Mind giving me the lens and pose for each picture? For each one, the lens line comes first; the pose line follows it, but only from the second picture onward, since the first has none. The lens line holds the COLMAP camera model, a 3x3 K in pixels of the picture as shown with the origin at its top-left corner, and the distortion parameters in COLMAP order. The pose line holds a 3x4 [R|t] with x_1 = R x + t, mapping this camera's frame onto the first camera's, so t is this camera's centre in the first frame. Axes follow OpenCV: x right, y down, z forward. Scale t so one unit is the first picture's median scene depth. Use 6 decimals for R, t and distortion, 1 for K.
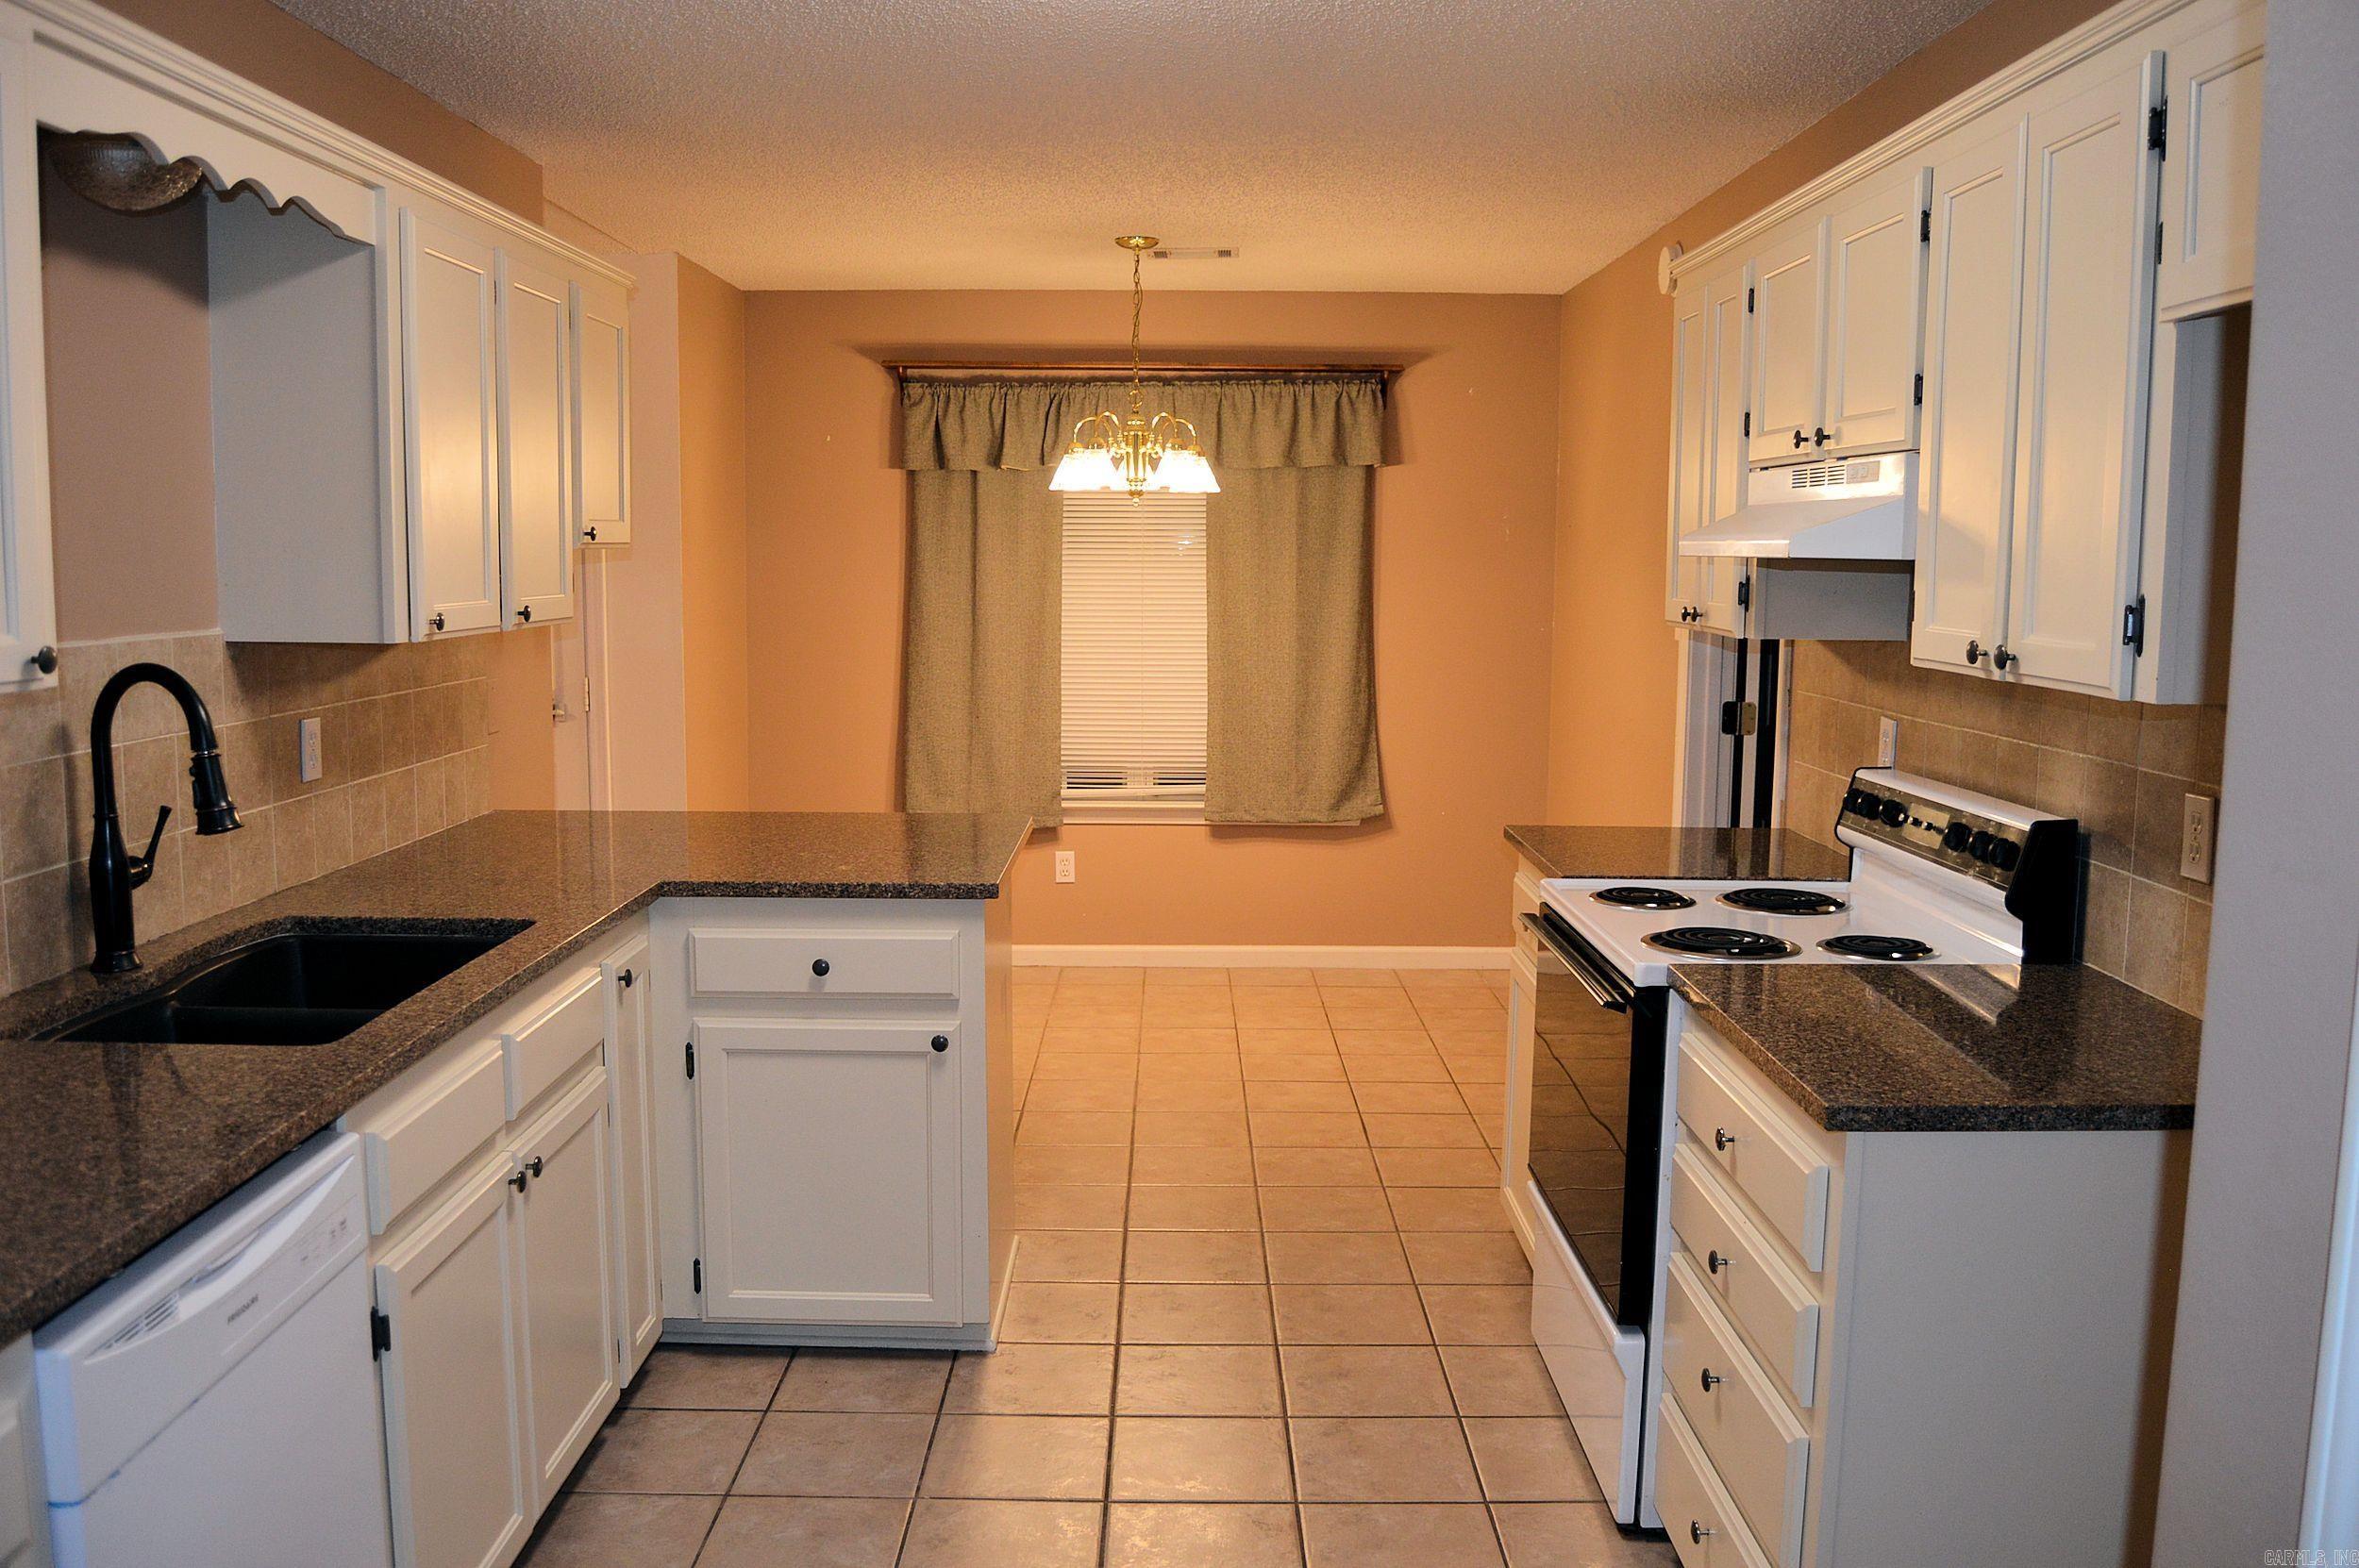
lens RADIAL K [[1864.1, 0, 1179.3], [0, 1864.1, 778.3], [0, 0, 1]] dist [-0.061017, 0.005364]
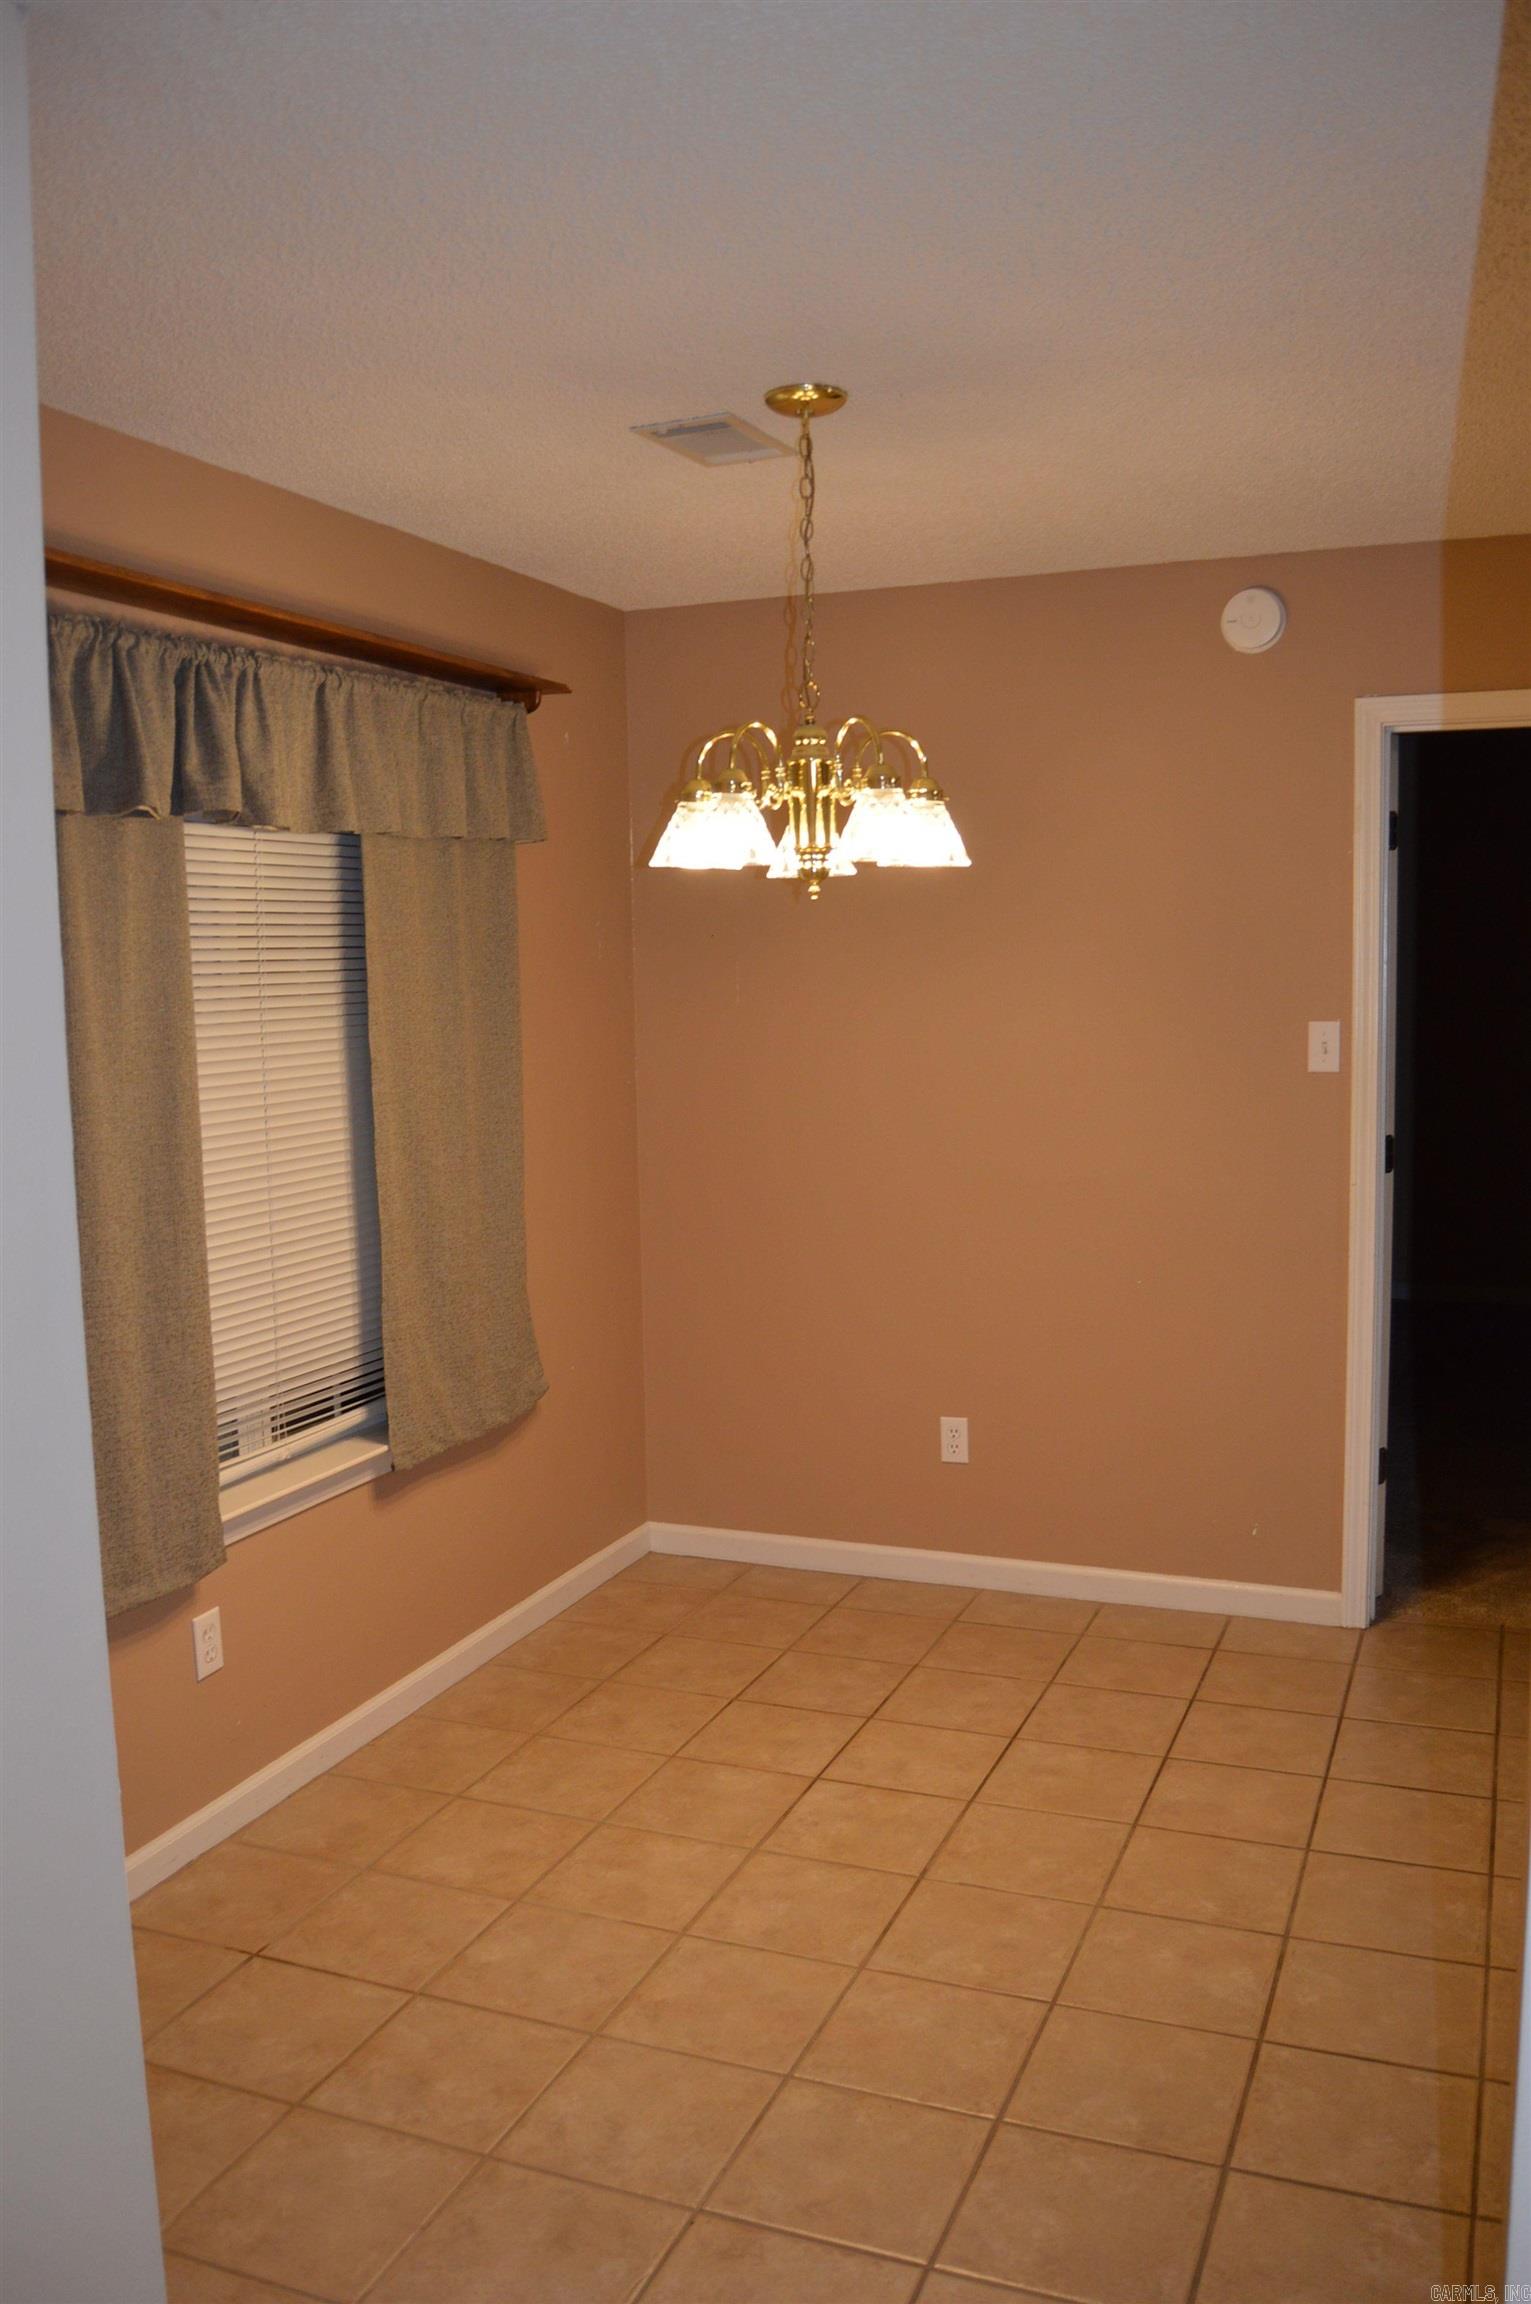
lens RADIAL K [[1941.0, 0, 765.0], [0, 1941.0, 1154.2], [0, 0, 1]] dist [-0.054471, 0.000058]
pose [[0.385751, -0.117912, 0.915037, -0.548286], [0.136682, 0.988159, 0.069714, -0.114540], [-0.912422, 0.098177, 0.397300, 0.795212]]
